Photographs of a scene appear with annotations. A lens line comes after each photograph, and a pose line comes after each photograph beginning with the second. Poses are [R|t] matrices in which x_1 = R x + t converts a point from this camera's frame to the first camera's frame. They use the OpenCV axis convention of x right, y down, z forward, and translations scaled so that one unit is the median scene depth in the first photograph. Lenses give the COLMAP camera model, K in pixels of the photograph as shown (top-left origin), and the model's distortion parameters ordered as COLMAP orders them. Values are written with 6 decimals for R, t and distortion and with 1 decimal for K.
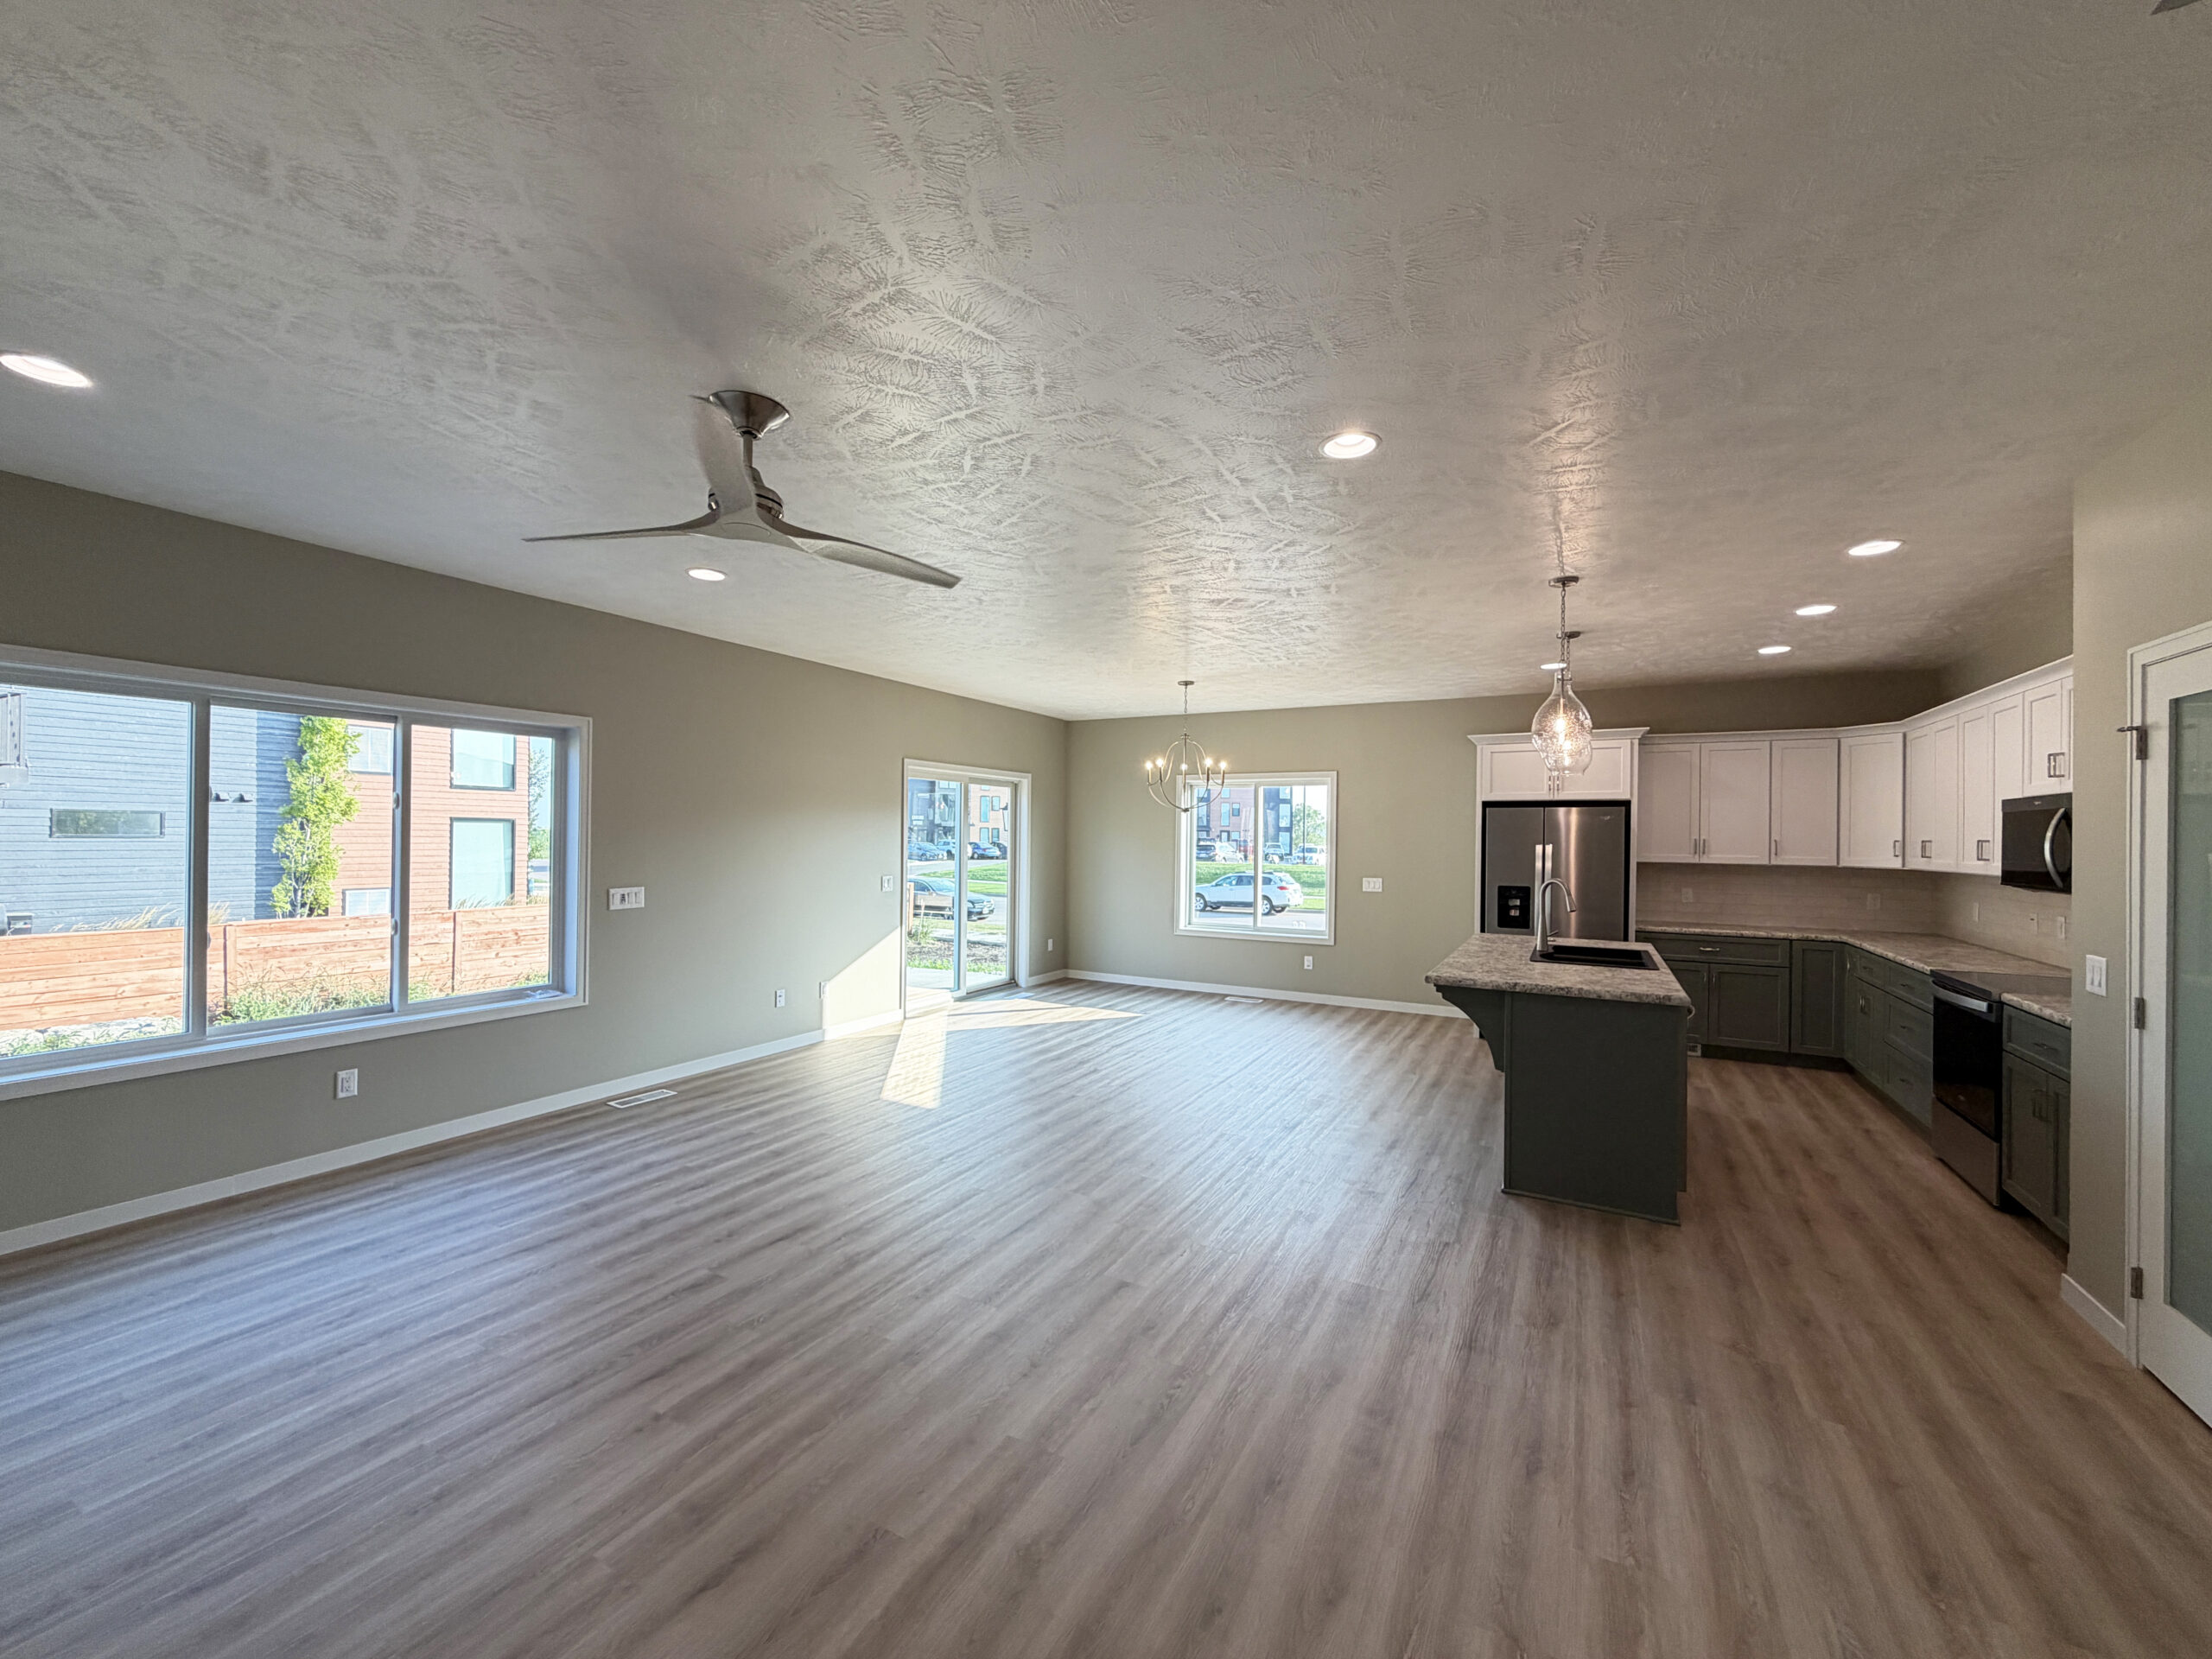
lens RADIAL K [[881.7, 0, 1100.0], [0, 881.7, 832.6], [0, 0, 1]] dist [-0.000600, 0.000037]
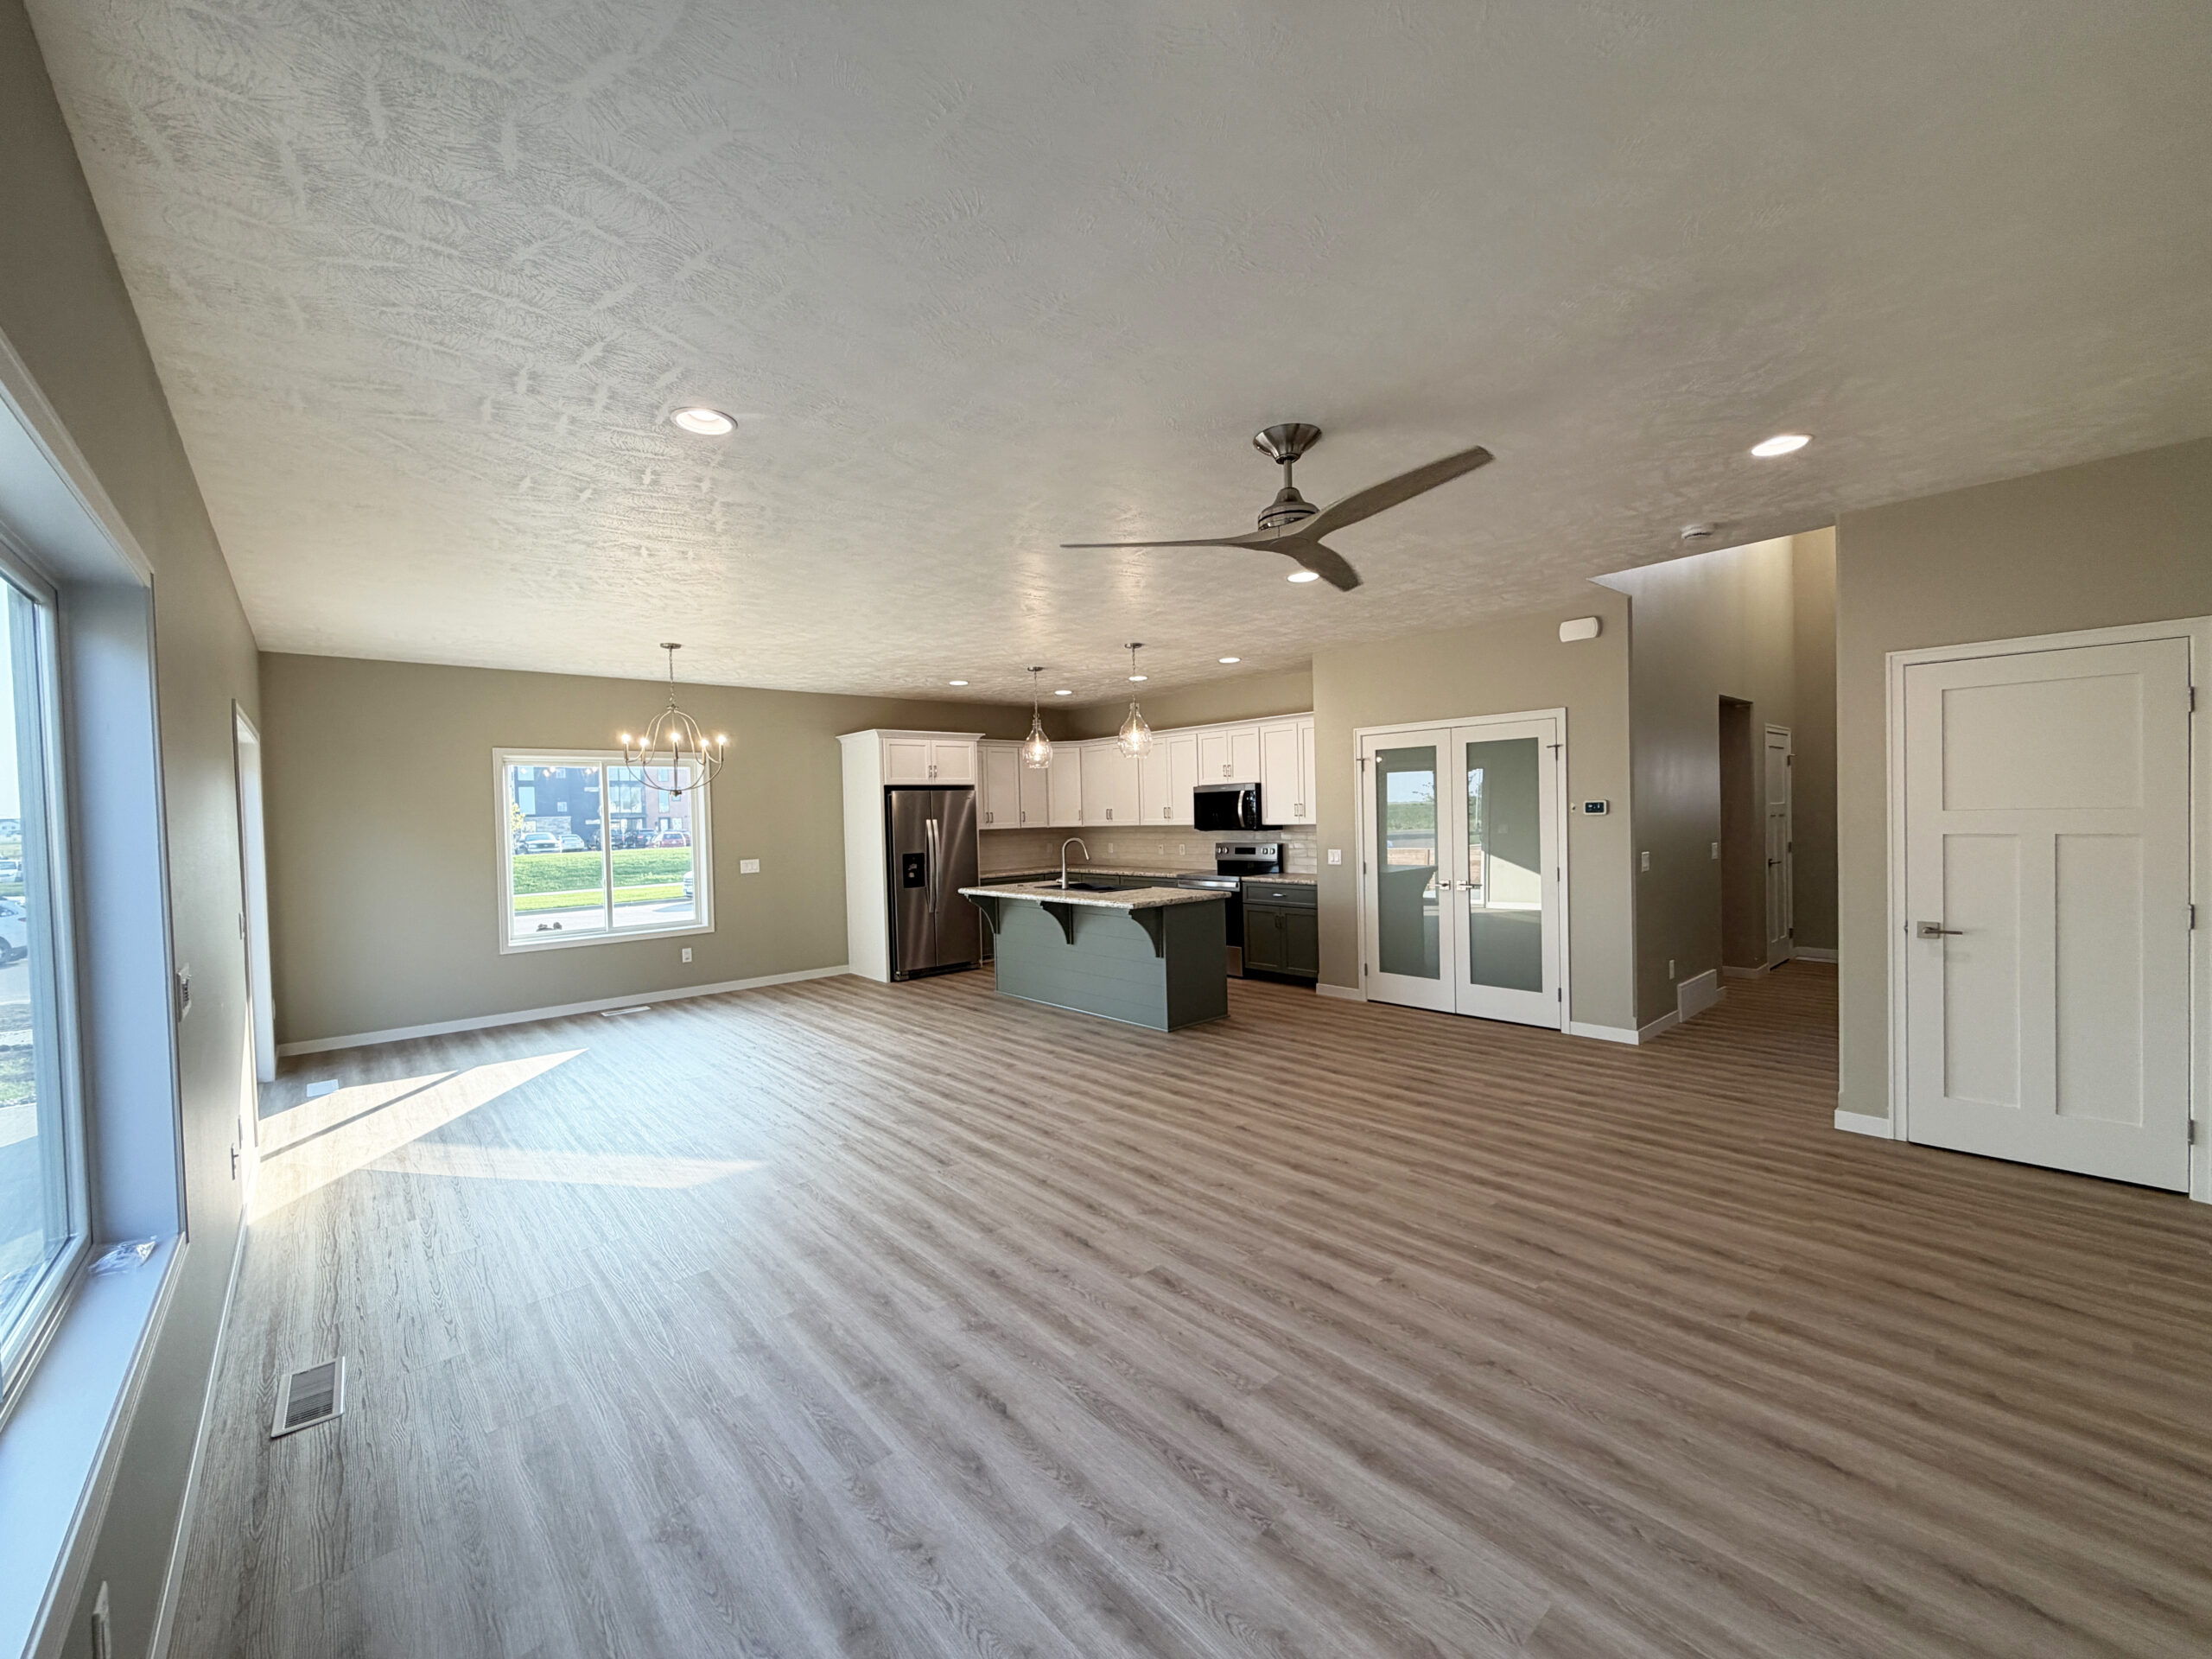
lens RADIAL K [[883.3, 0, 1100.5], [0, 883.3, 832.4], [0, 0, 1]] dist [-0.001309, 0.000011]
pose [[0.340396, -0.041131, 0.939382, -0.789943], [0.025972, 0.999073, 0.034333, -0.006917], [-0.939923, 0.012711, 0.341149, 0.422833]]
